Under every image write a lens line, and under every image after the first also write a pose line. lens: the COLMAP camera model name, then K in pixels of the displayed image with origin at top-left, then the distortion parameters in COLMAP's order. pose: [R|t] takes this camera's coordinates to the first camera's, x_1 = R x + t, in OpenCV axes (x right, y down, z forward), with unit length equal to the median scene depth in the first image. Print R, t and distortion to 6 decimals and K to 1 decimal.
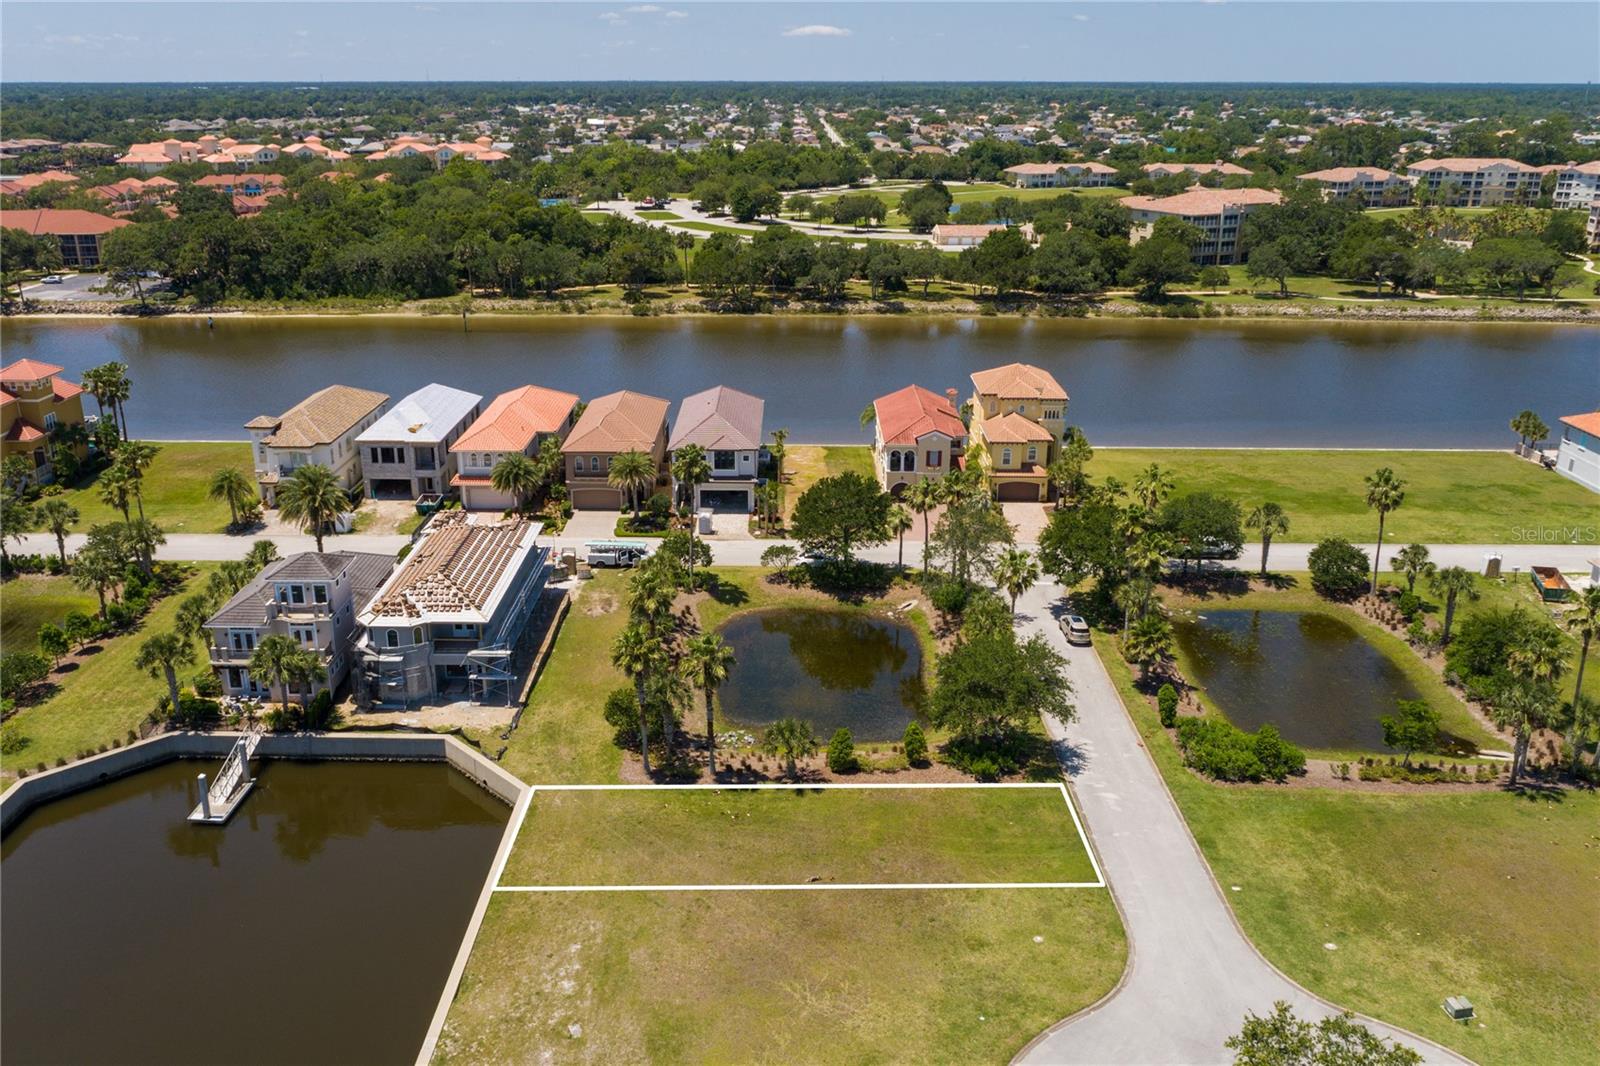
lens RADIAL K [[1317.9, 0, 800.0], [0, 1317.9, 533.0], [0, 0, 1]] dist [-0.016874, 0.004306]
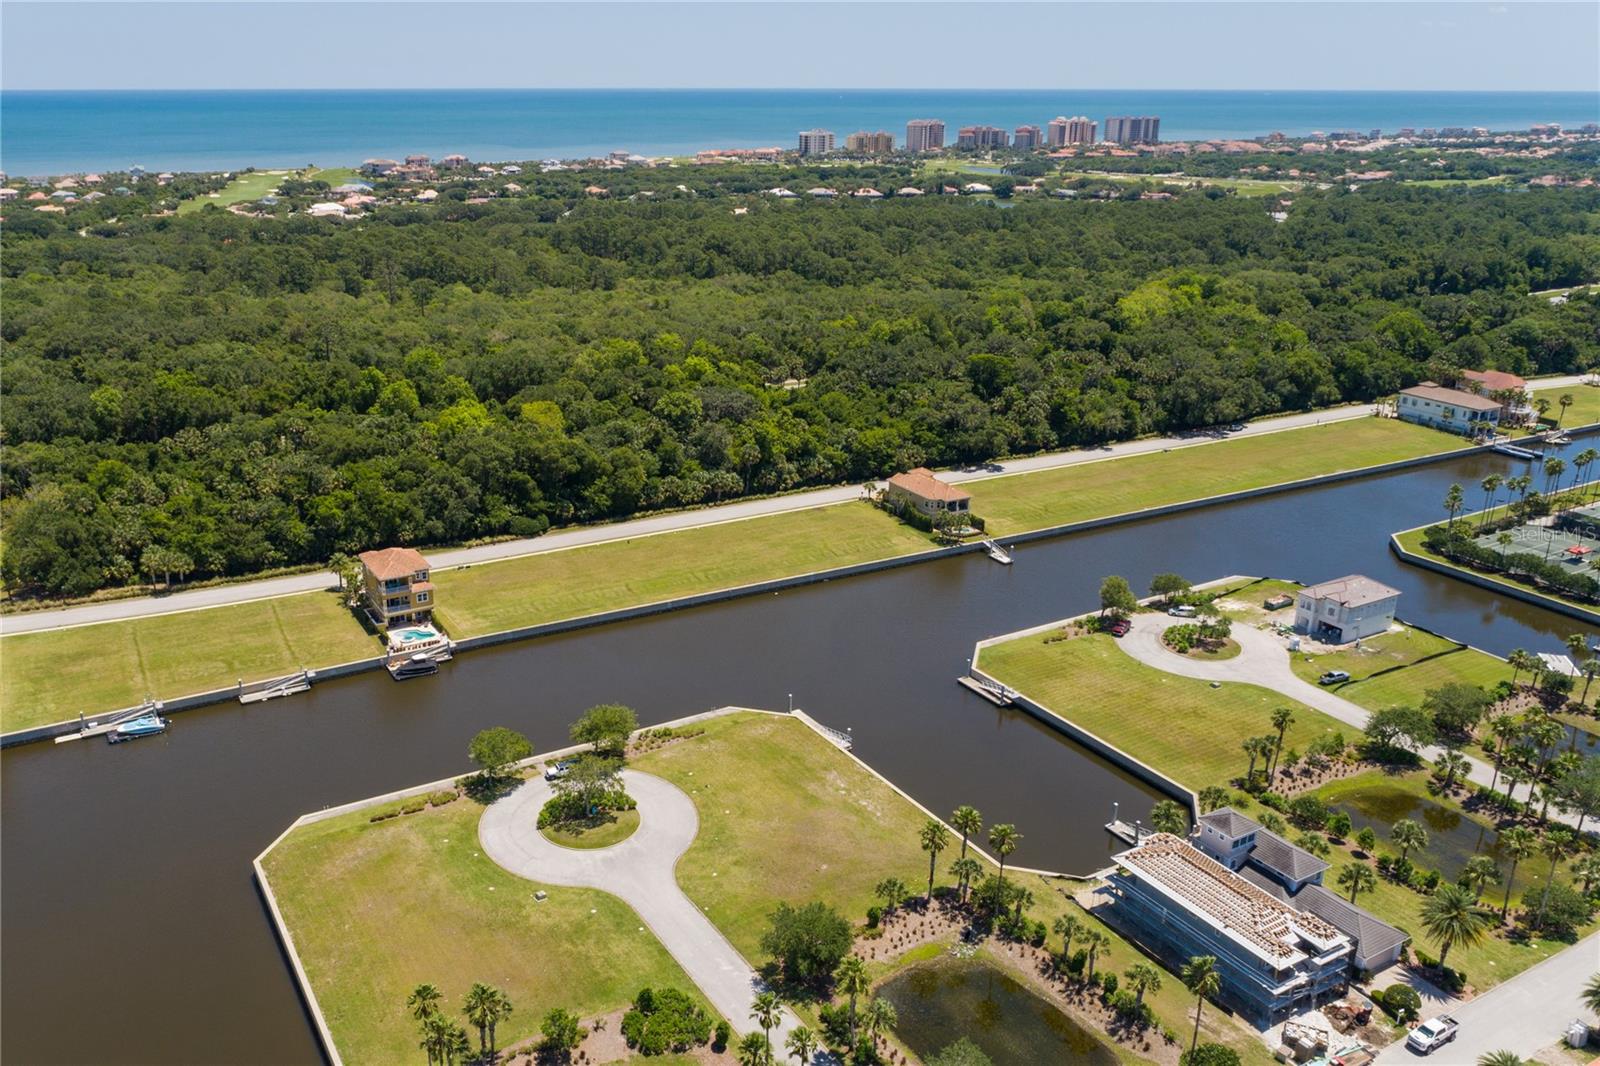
lens RADIAL K [[1302.6, 0, 710.5], [0, 1302.6, 516.3], [0, 0, 1]] dist [-0.012701, 0.001089]
pose [[-0.863311, 0.159964, -0.478651, 0.324129], [-0.170113, 0.800694, 0.574413, -0.407012], [0.475138, 0.577321, -0.664036, 0.601359]]
